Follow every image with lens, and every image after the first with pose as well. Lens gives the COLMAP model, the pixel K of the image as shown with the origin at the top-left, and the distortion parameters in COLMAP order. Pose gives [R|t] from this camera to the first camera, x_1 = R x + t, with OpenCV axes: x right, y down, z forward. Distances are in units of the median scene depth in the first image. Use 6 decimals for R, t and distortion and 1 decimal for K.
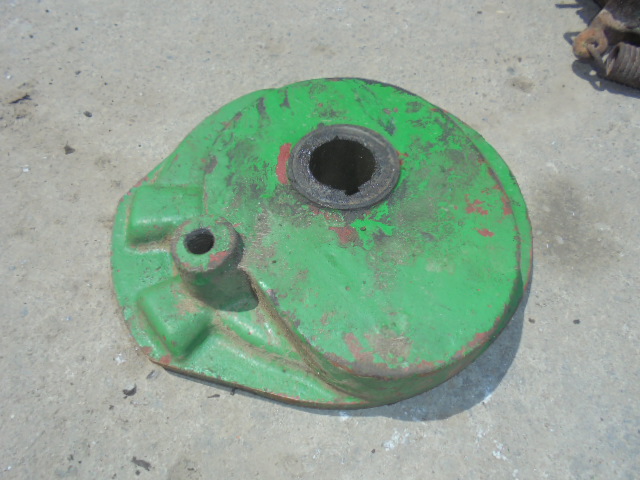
lens RADIAL K [[486.5, 0, 325.7], [0, 486.5, 240.5], [0, 0, 1]] dist [-0.092247, 0.082454]
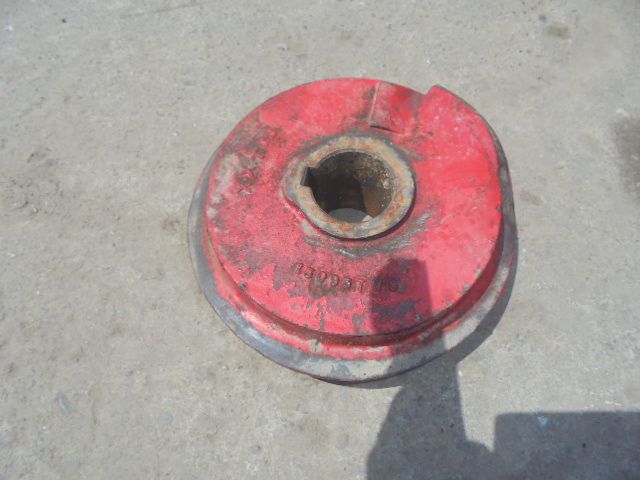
lens RADIAL K [[486.5, 0, 315.7], [0, 486.5, 238.6], [0, 0, 1]] dist [-0.092247, 0.082454]
pose [[0.958681, -0.264138, 0.105652, -0.289846], [0.252595, 0.961184, 0.111000, -0.158412], [-0.130870, -0.079726, 0.988189, 0.075842]]
